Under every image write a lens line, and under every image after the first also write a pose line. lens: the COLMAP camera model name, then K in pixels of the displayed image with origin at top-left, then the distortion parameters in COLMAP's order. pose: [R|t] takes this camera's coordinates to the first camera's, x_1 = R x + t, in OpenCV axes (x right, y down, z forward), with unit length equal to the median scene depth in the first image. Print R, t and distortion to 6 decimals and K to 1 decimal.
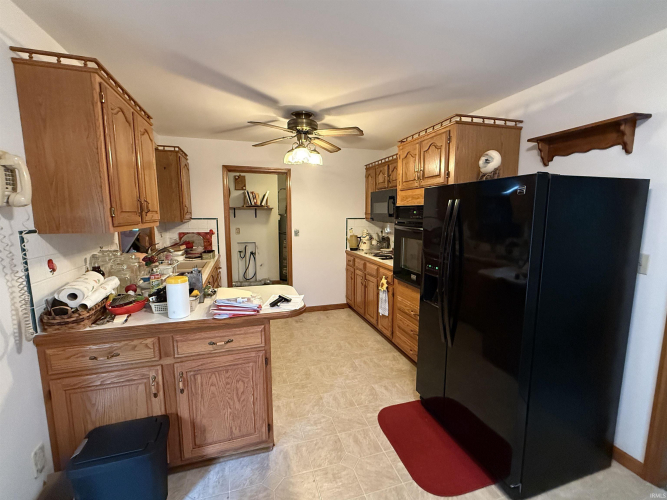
lens RADIAL K [[294.4, 0, 333.8], [0, 294.4, 251.1], [0, 0, 1]] dist [0.002656, 0.000155]
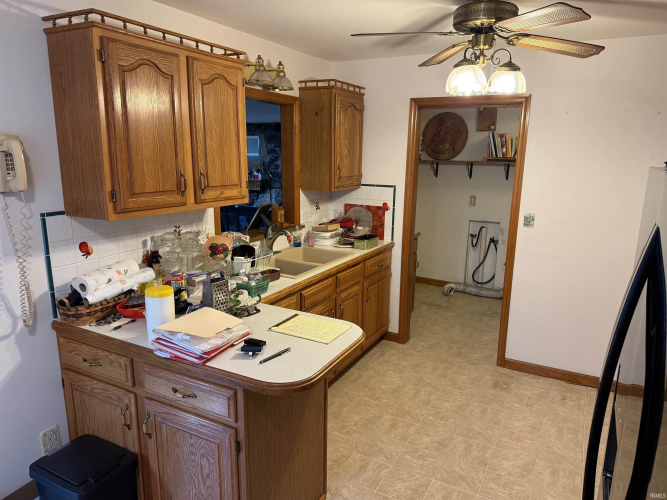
lens RADIAL K [[467.5, 0, 334.5], [0, 467.5, 252.9], [0, 0, 1]] dist [0.020355, -0.017491]
pose [[0.700087, 0.161809, -0.695483, 0.341845], [-0.106951, 0.986761, 0.121917, -0.111245], [0.706003, -0.010969, 0.708124, 0.280040]]
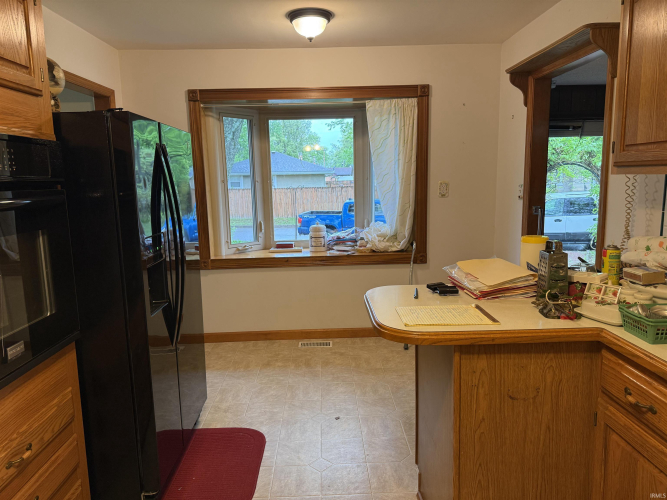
lens RADIAL K [[467.5, 0, 333.5], [0, 467.5, 250.3], [0, 0, 1]] dist [0.020355, -0.017491]
pose [[-0.960211, -0.019254, 0.278610, -0.216131], [0.059204, 0.960912, 0.270448, -0.139107], [-0.272927, 0.276182, -0.921539, 1.332957]]
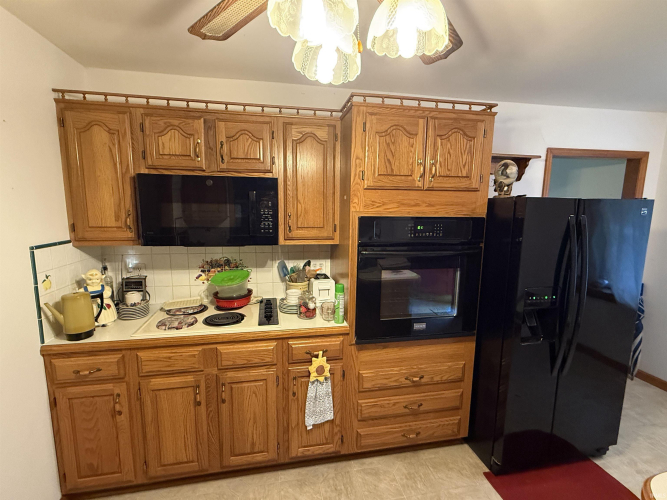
lens RADIAL K [[307.3, 0, 330.3], [0, 307.3, 250.9], [0, 0, 1]] dist [-0.003605, 0.000400]
pose [[0.109784, -0.128101, 0.985666, -0.393974], [0.119128, 0.986208, 0.114902, -0.174603], [-0.986791, 0.104806, 0.123530, 1.075269]]
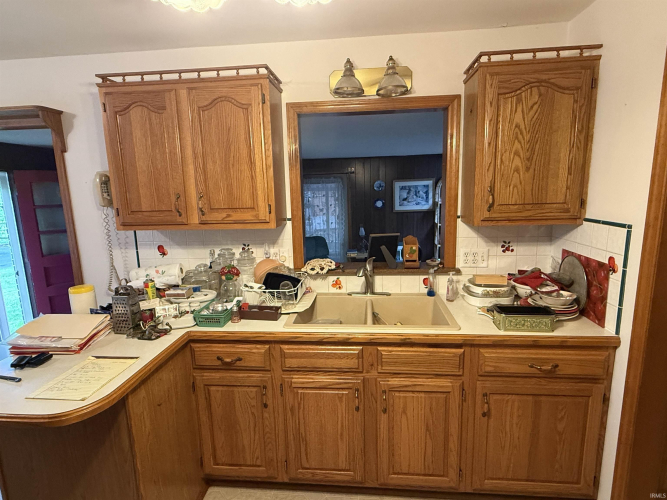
lens RADIAL K [[358.9, 0, 332.6], [0, 358.9, 248.5], [0, 0, 1]] dist [-0.006656, -0.002084]
pose [[-0.383284, 0.162145, -0.909287, 0.095181], [-0.094443, 0.972430, 0.213215, -0.198360], [0.918789, 0.167598, -0.357403, 1.231416]]
